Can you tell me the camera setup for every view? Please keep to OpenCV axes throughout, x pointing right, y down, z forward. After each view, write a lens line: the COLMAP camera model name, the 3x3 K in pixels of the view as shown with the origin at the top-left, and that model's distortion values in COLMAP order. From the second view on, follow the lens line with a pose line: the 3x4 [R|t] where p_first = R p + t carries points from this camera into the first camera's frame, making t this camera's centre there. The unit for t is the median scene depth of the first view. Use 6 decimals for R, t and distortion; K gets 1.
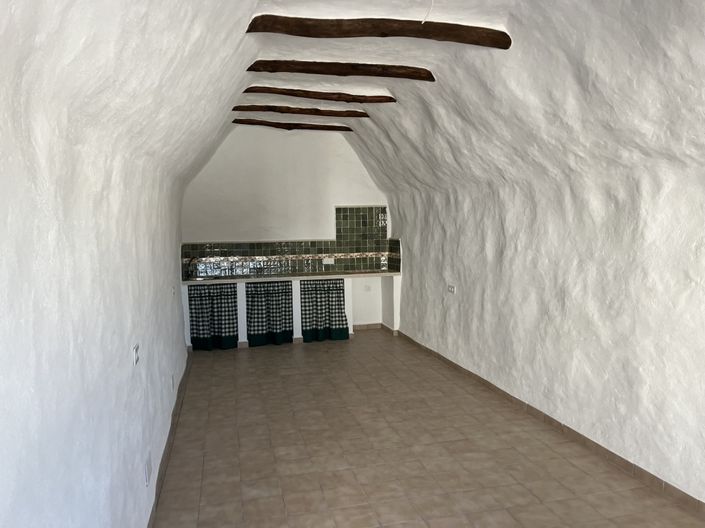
lens RADIAL K [[539.0, 0, 352.5], [0, 539.0, 264.0], [0, 0, 1]] dist [0.089097, -0.110495]
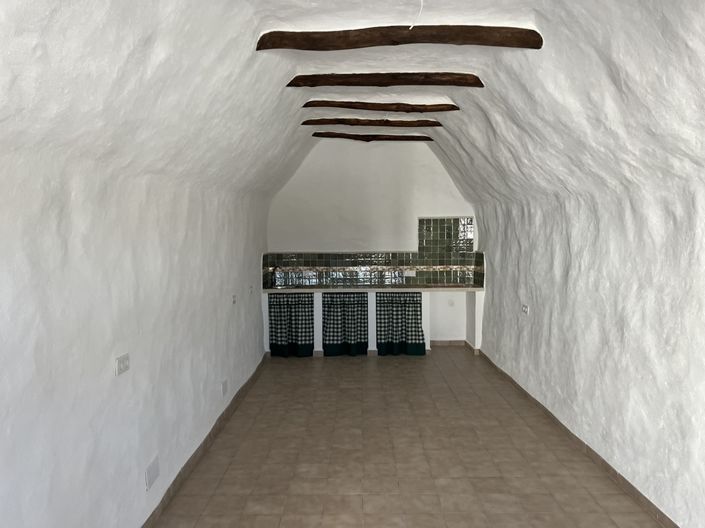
lens RADIAL K [[539.0, 0, 352.5], [0, 539.0, 264.0], [0, 0, 1]] dist [0.089097, -0.110495]
pose [[0.973105, 0.025899, -0.228902, 0.157800], [-0.029539, 0.999486, -0.012489, -0.014705], [0.228461, 0.018915, 0.973369, 0.046744]]
